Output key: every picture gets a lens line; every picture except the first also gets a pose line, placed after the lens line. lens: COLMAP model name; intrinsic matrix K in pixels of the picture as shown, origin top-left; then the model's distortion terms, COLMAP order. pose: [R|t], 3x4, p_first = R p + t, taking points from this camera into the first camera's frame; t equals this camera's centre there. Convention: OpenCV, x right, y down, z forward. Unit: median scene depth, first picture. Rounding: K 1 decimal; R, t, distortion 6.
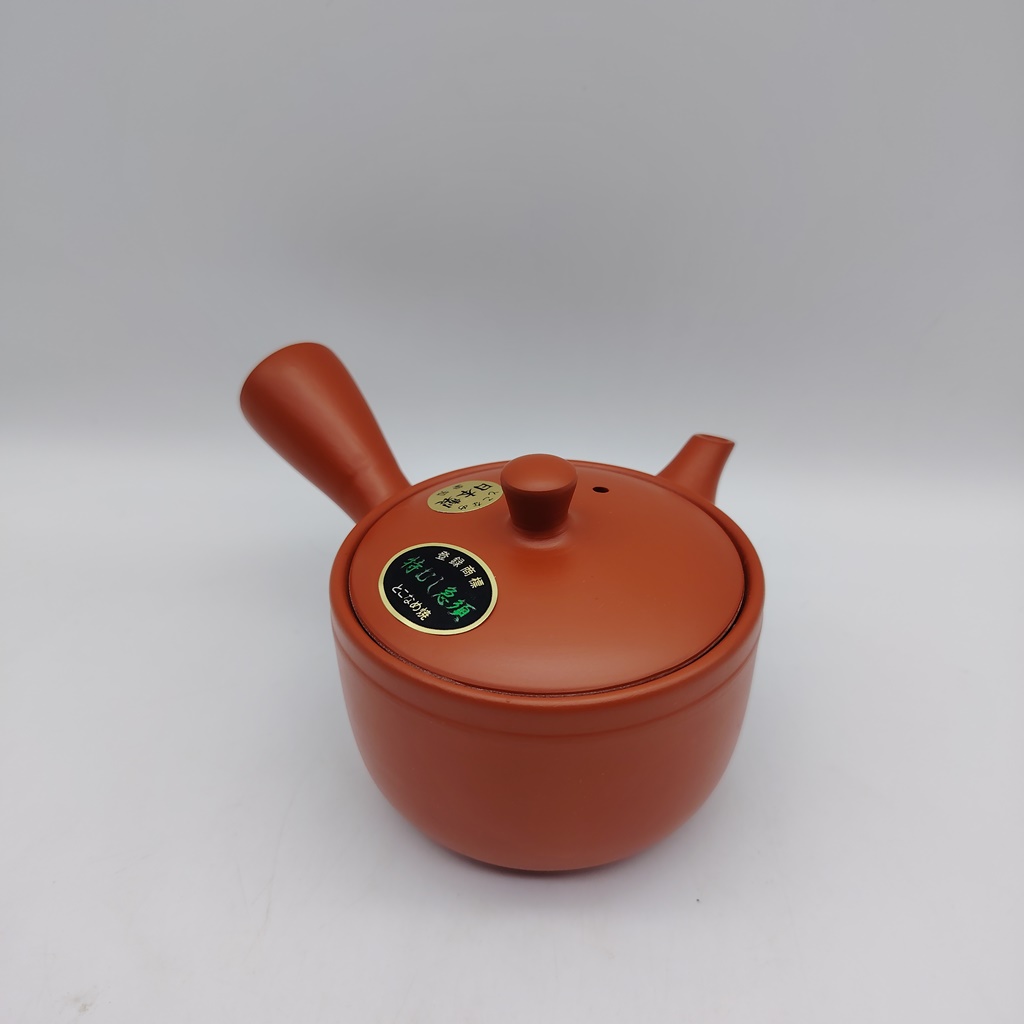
lens RADIAL K [[917.9, 0, 509.9], [0, 917.9, 514.6], [0, 0, 1]] dist [-0.035508, 0.032276]
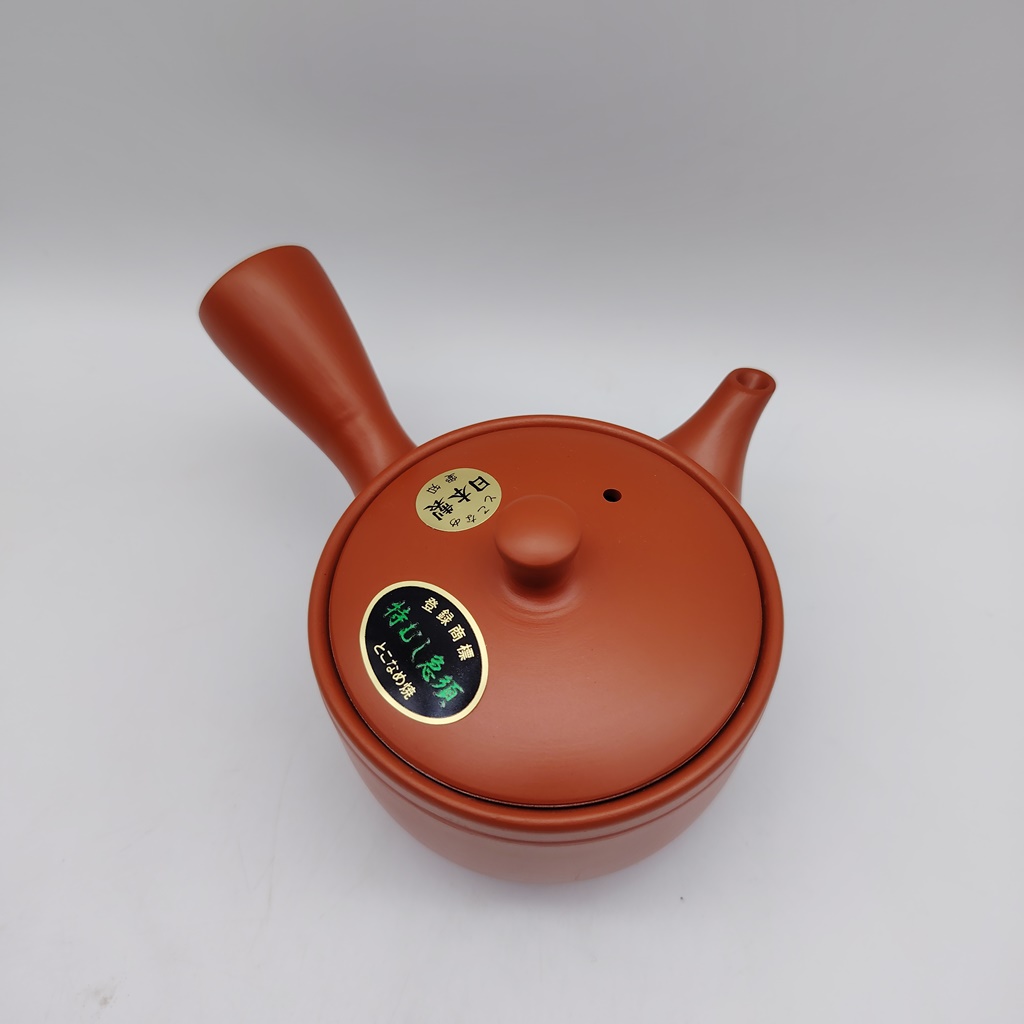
lens RADIAL K [[917.9, 0, 515.4], [0, 917.9, 512.2], [0, 0, 1]] dist [-0.035508, 0.032276]
pose [[0.999545, 0.025378, -0.016273, 0.023691], [-0.017697, 0.930919, 0.364796, -0.377444], [0.024406, -0.364342, 0.930945, 0.197631]]
